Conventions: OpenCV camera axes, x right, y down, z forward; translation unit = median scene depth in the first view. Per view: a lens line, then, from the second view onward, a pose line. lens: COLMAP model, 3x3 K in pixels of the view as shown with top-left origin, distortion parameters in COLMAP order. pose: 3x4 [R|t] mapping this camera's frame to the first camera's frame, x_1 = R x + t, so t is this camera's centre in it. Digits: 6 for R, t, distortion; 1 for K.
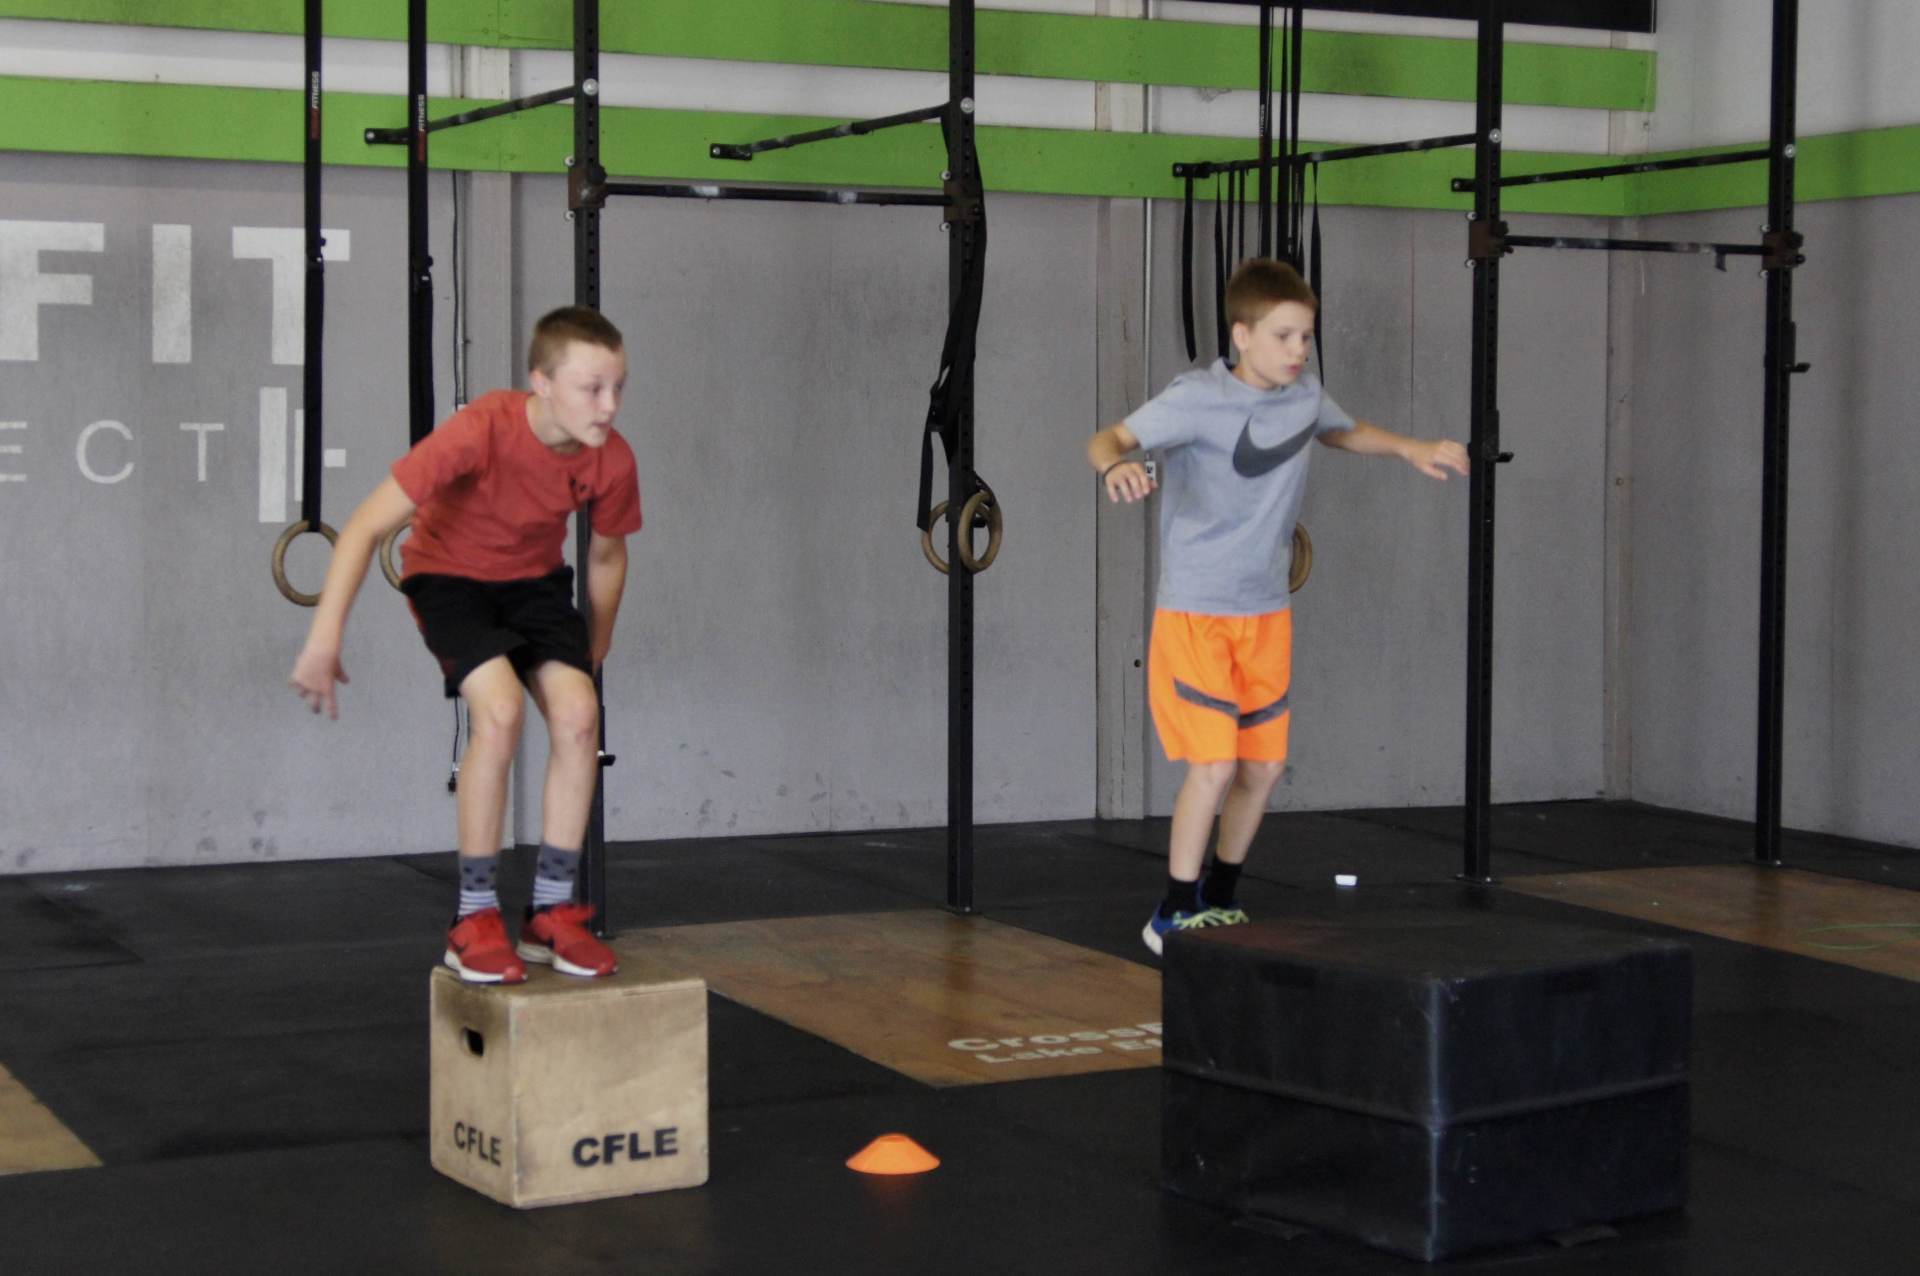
lens RADIAL K [[3473.9, 0, 941.8], [0, 3473.9, 620.9], [0, 0, 1]] dist [0.056604, 0.000000]
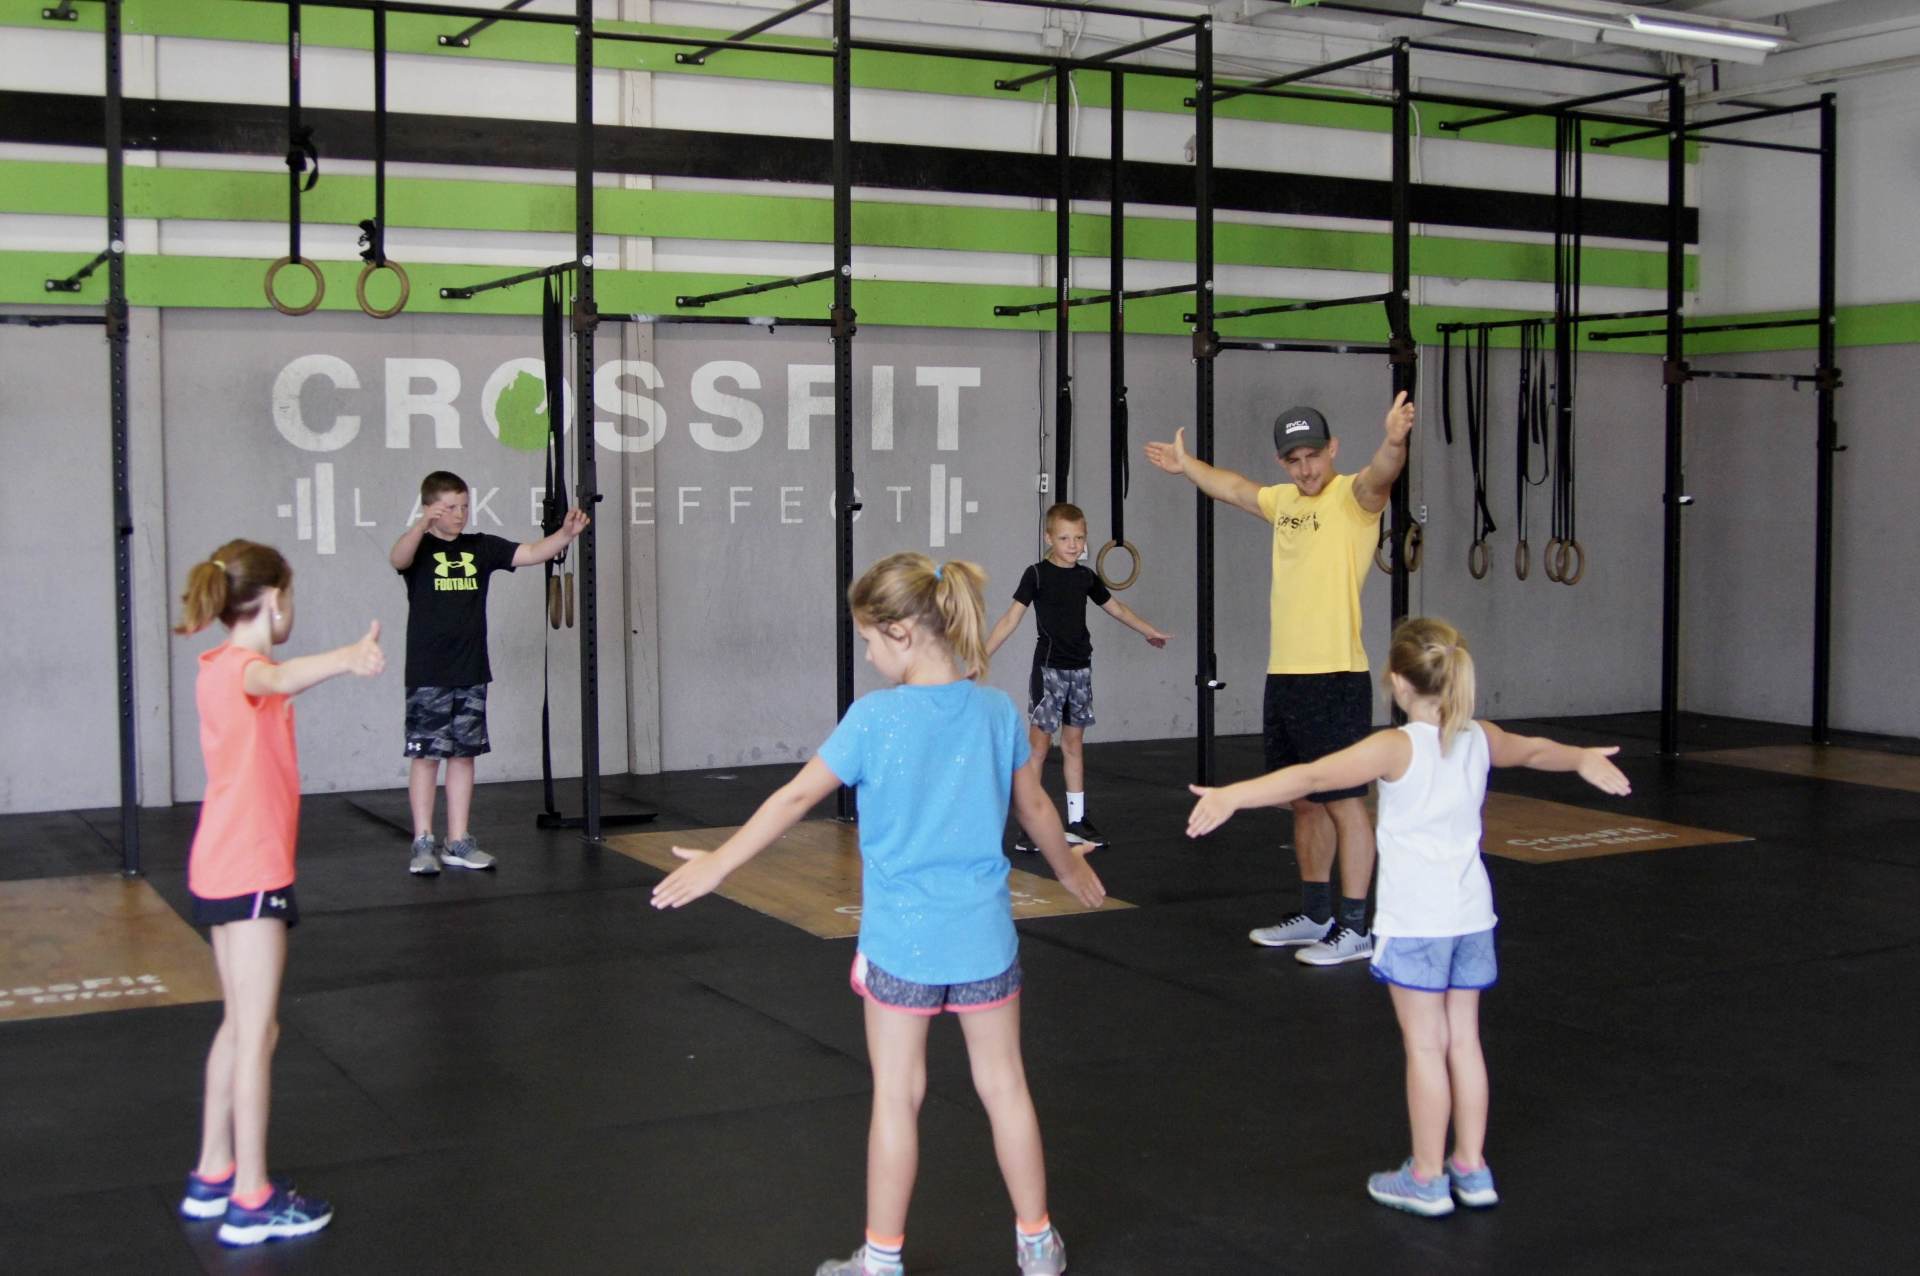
lens RADIAL K [[2444.9, 0, 857.7], [0, 2444.9, 601.5], [0, 0, 1]] dist [-0.090299, 0.000000]
pose [[0.999496, -0.009006, 0.030443, -0.272264], [0.009294, 0.999913, -0.009310, 0.007652], [-0.030357, 0.009589, 0.999493, -0.147074]]
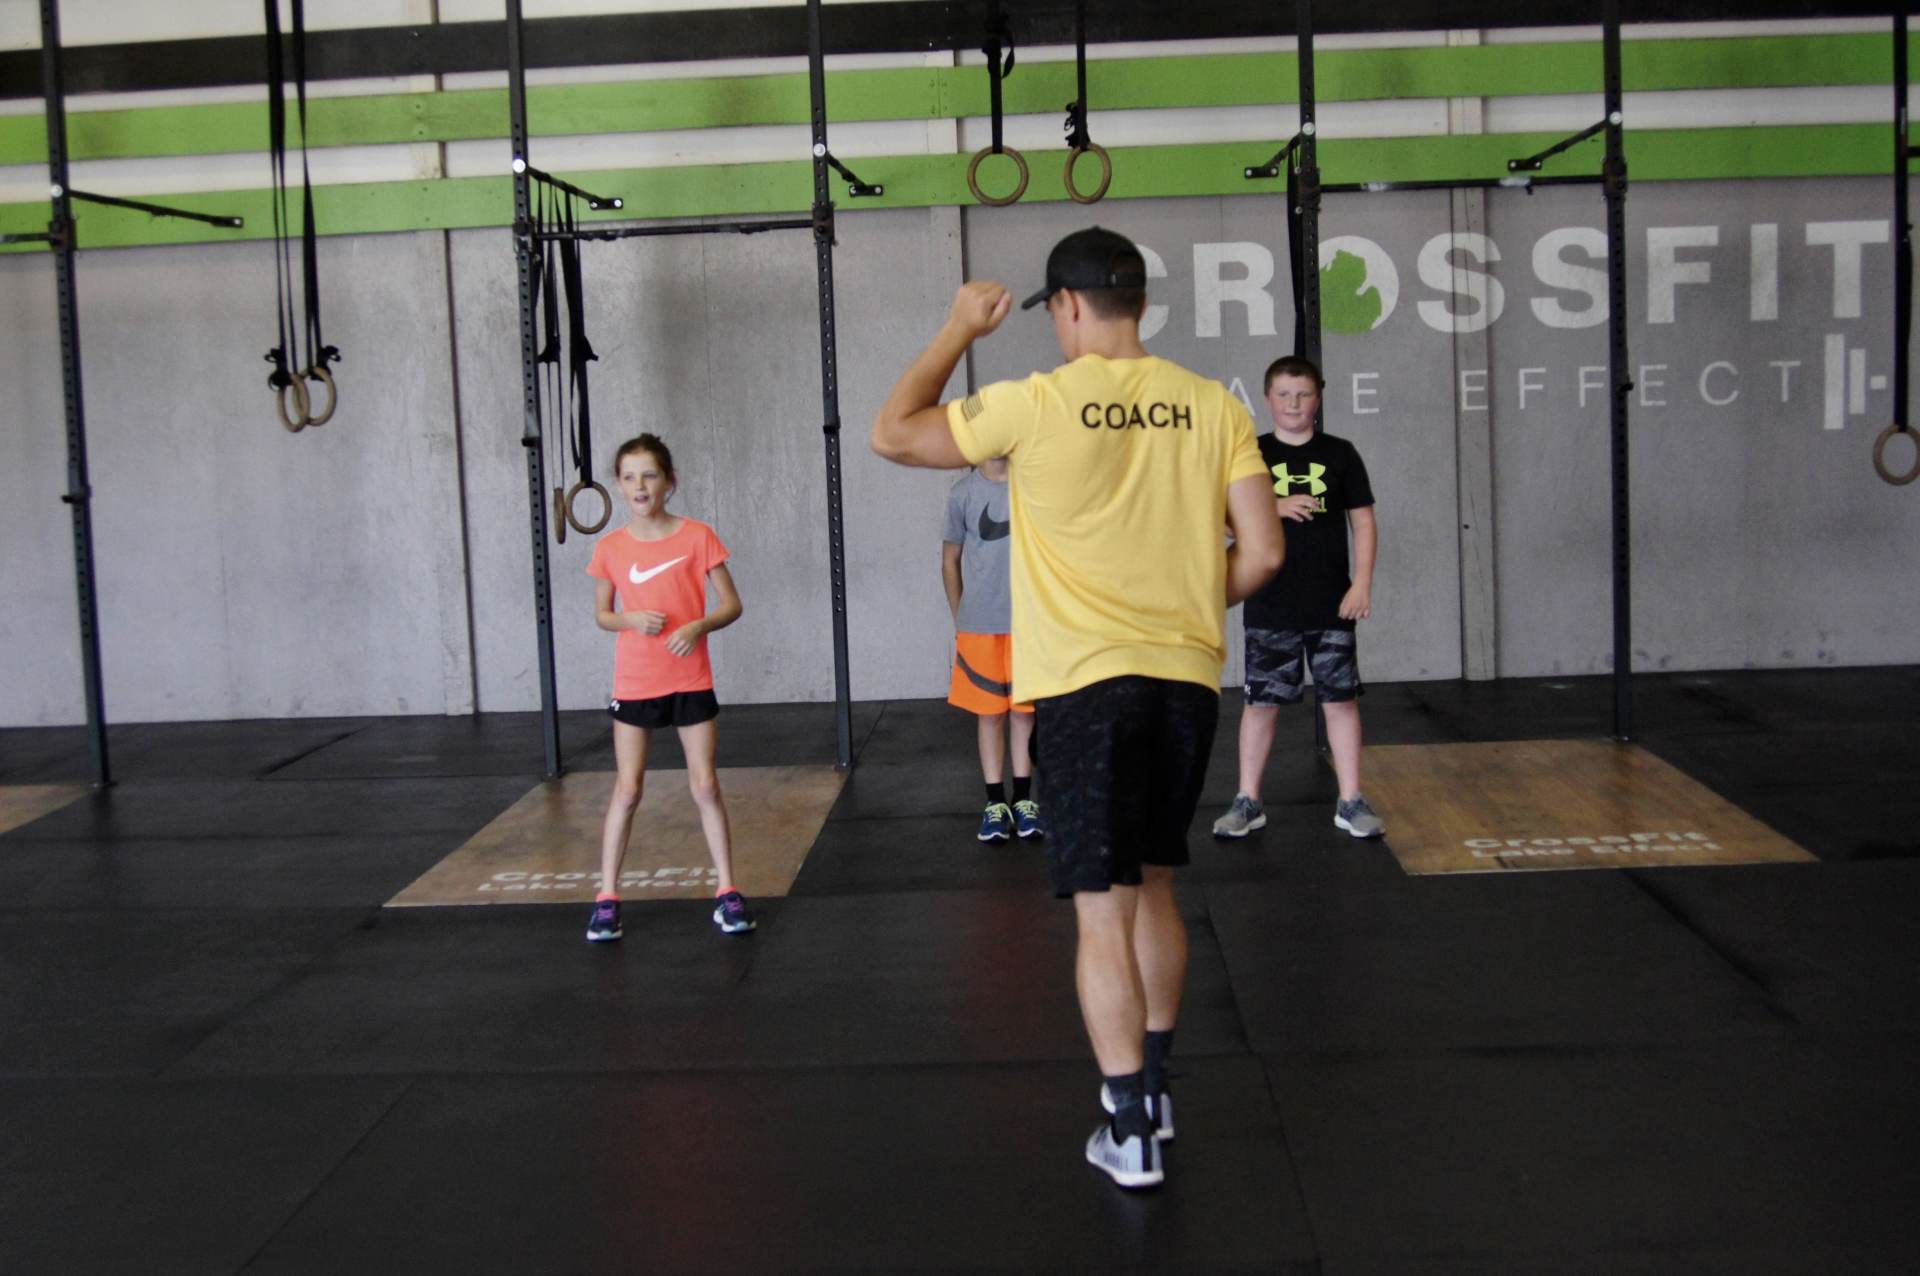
lens RADIAL K [[2444.9, 0, 931.1], [0, 2444.9, 636.8], [0, 0, 1]] dist [-0.090299, 0.000000]
pose [[0.889615, 0.011475, -0.456568, -0.070981], [0.012395, 0.998709, 0.049252, 0.003374], [0.456544, -0.049474, 0.888324, -0.053471]]
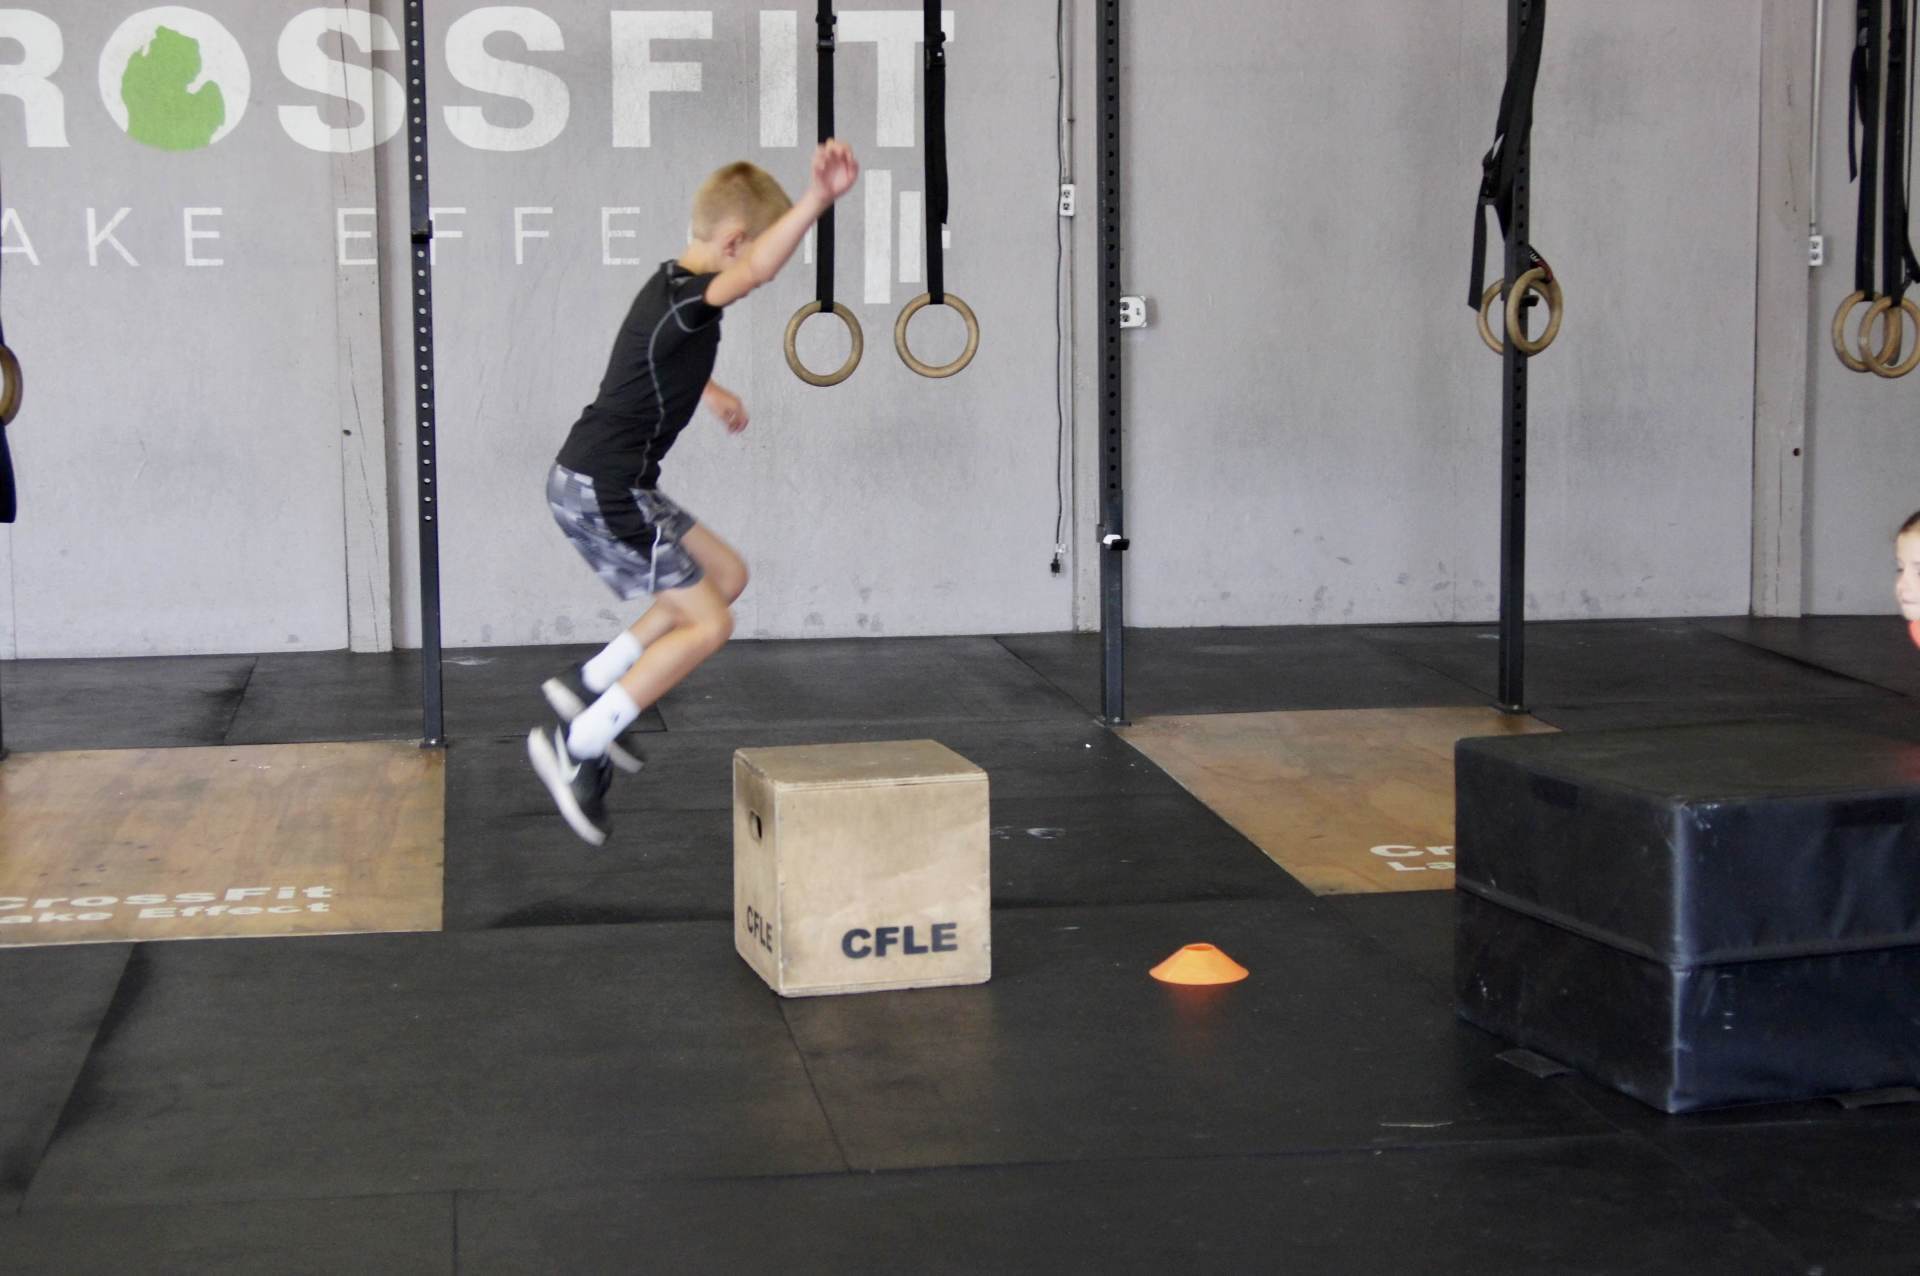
lens RADIAL K [[3382.9, 0, 969.2], [0, 3382.9, 595.8], [0, 0, 1]] dist [0.062737, 0.000000]
pose [[0.956319, 0.022817, -0.291434, 0.126093], [-0.006431, 0.998350, 0.057057, 0.000089], [0.292255, -0.052690, 0.954888, 0.063710]]
